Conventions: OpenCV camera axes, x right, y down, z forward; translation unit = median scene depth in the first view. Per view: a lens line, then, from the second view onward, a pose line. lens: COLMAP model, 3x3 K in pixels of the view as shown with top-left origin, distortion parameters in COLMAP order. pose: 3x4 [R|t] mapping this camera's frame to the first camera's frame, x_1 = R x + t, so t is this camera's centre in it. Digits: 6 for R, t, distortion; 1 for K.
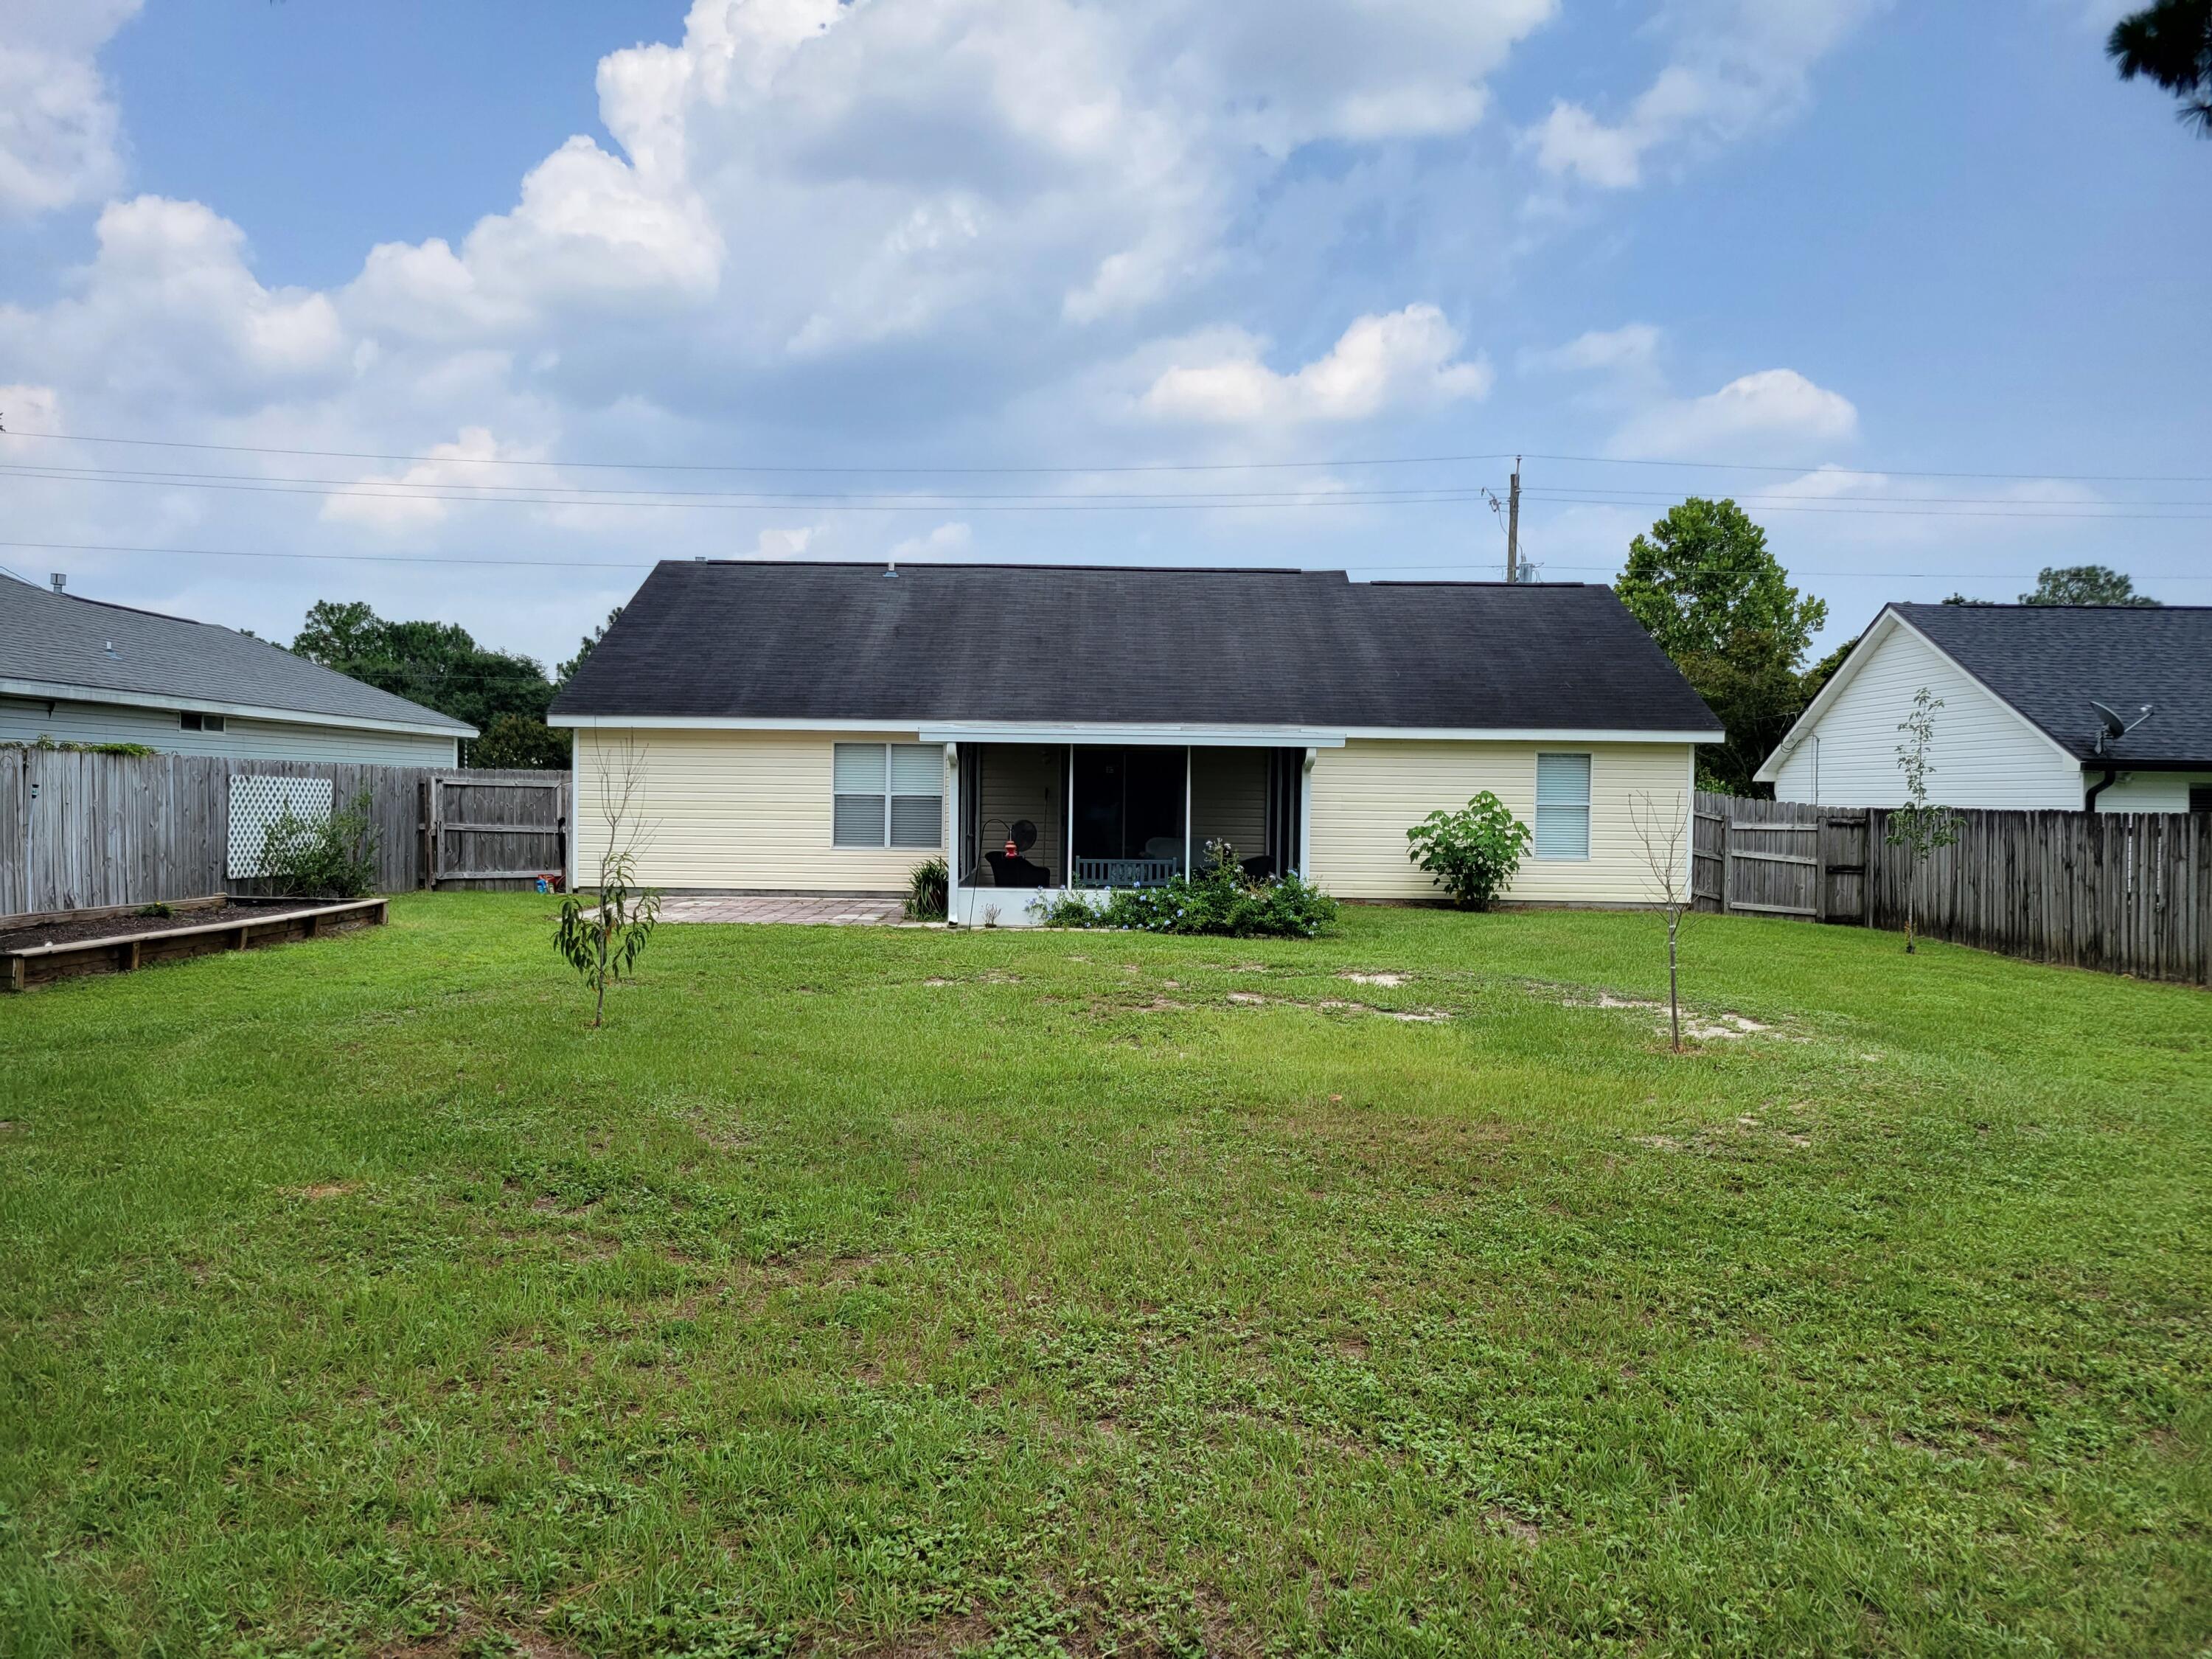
lens RADIAL K [[1651.8, 0, 1112.3], [0, 1651.8, 835.8], [0, 0, 1]] dist [0.049814, -0.034131]
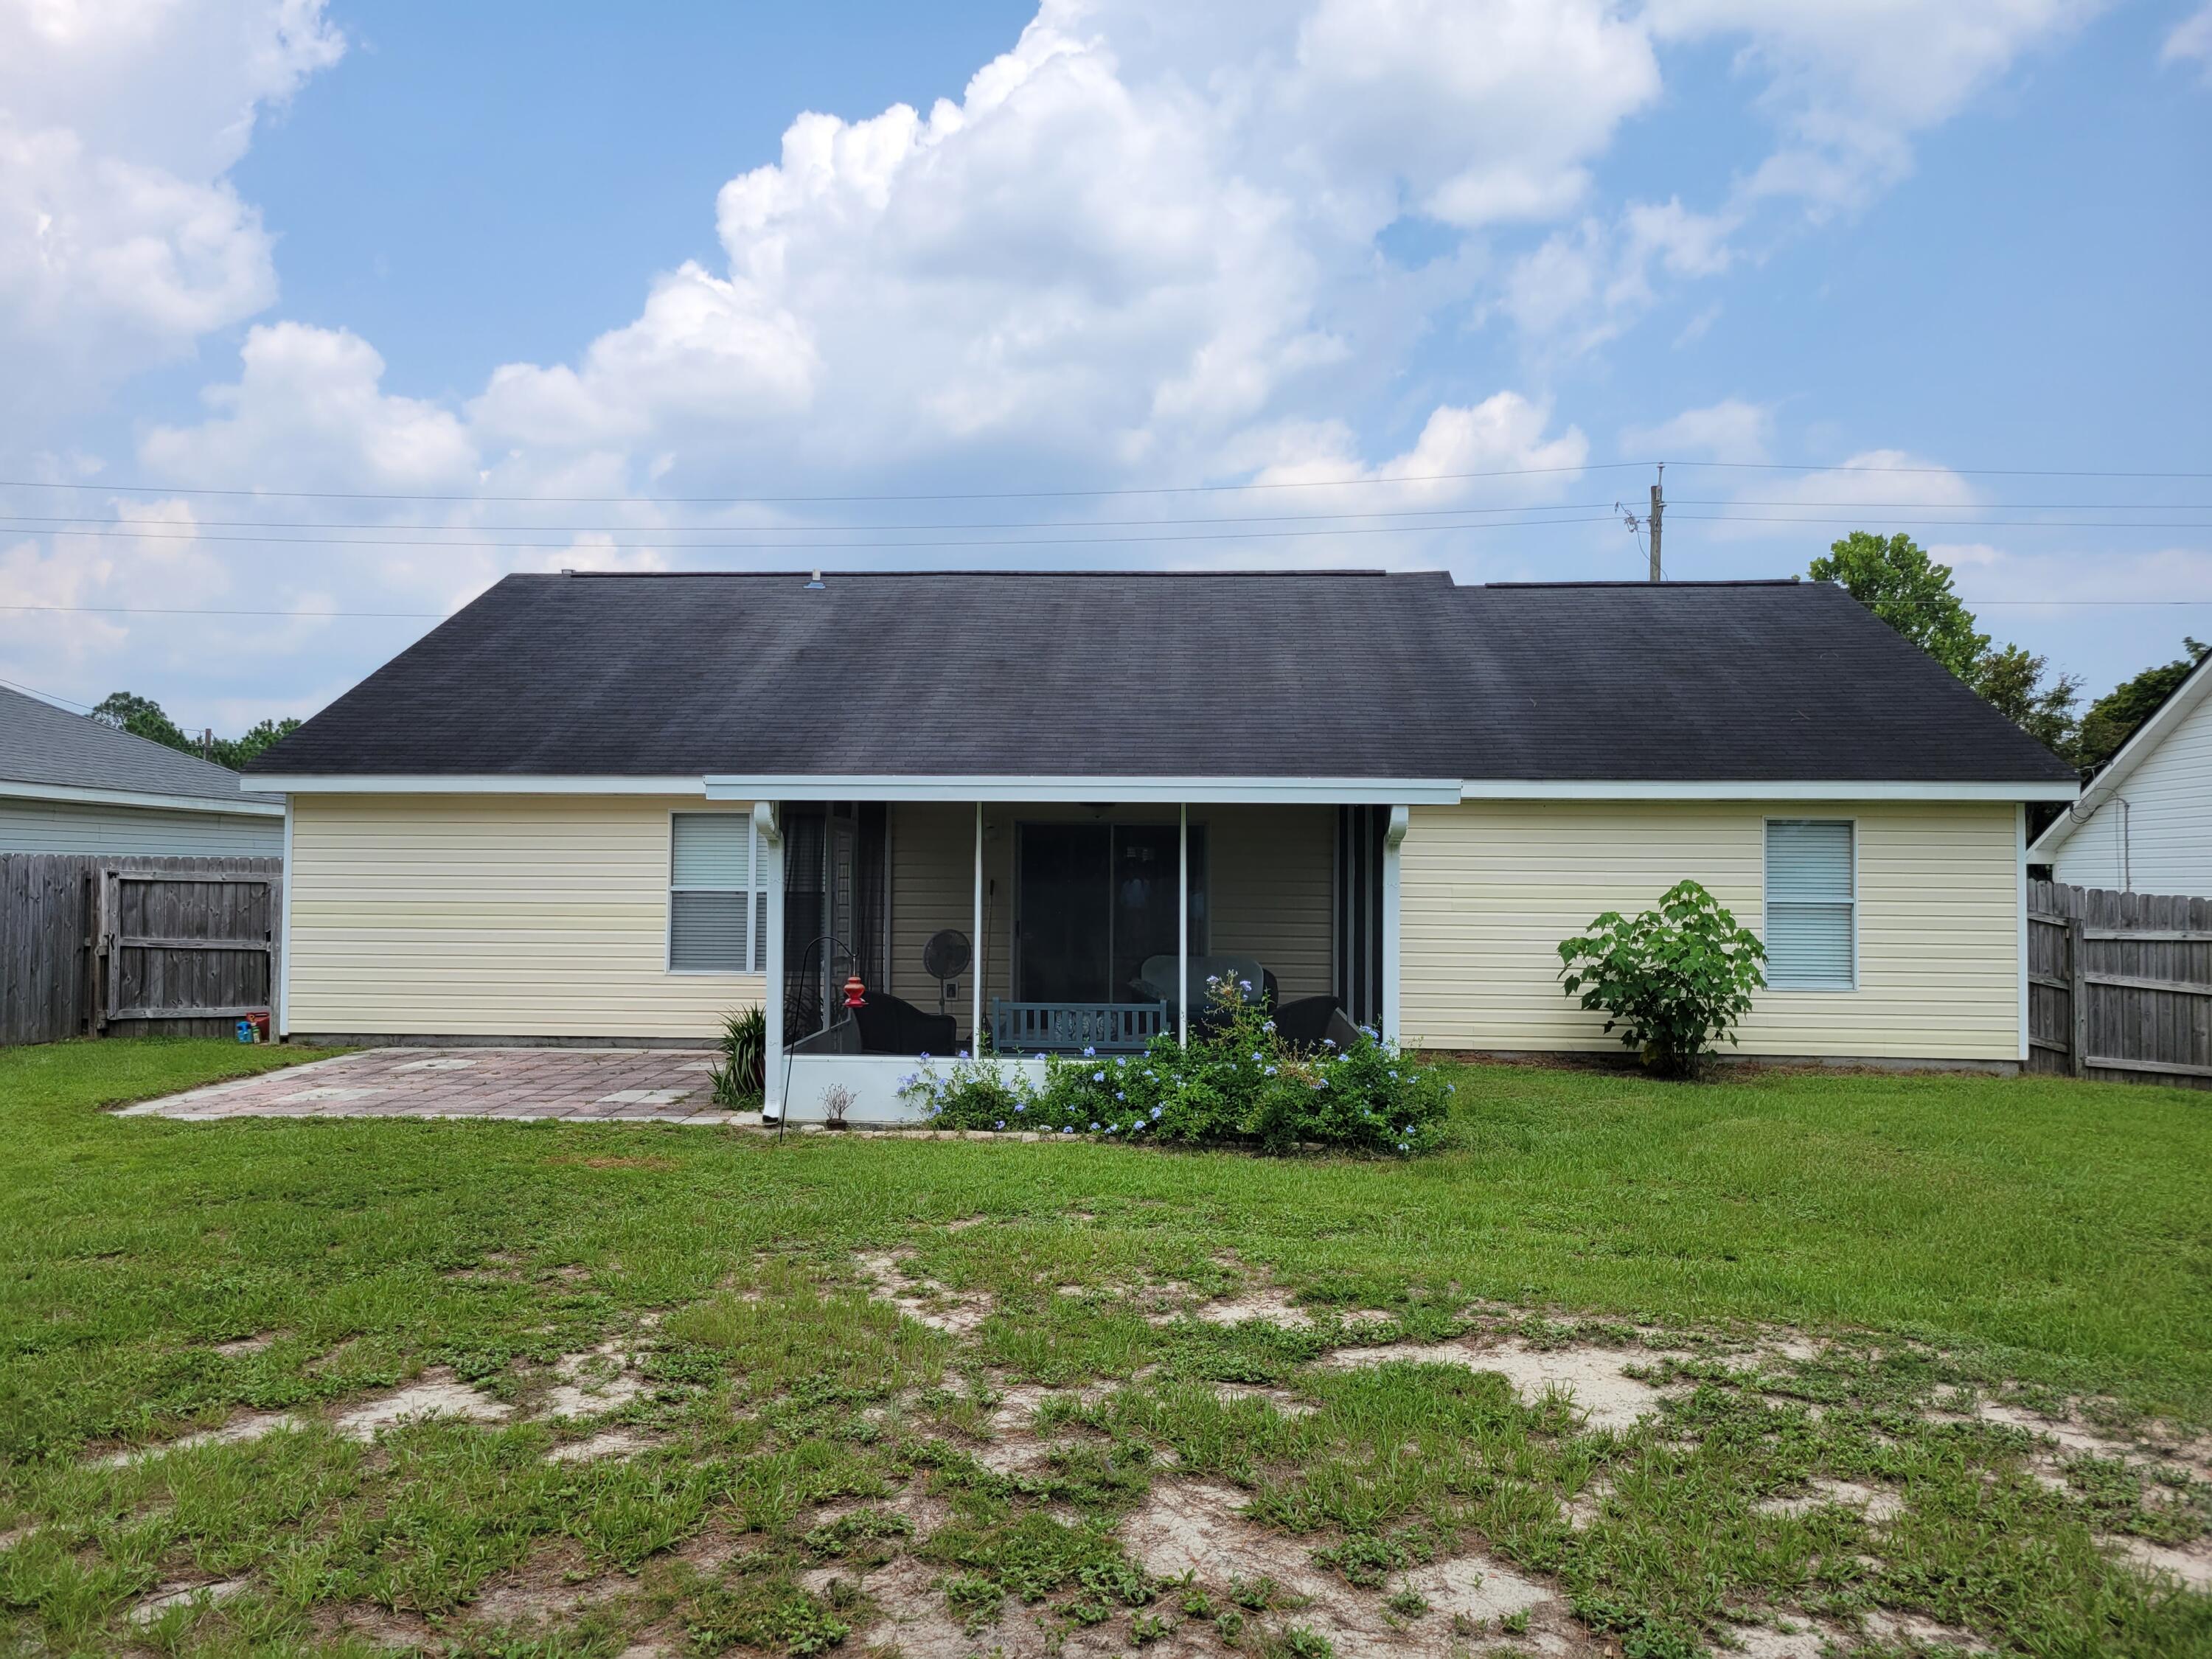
lens RADIAL K [[1651.8, 0, 1096.8], [0, 1651.8, 820.5], [0, 0, 1]] dist [0.049814, -0.034131]
pose [[0.997693, -0.008088, -0.067406, 0.043939], [0.003877, 0.998045, -0.062377, -0.010833], [0.067778, 0.061971, 0.995774, 0.340958]]
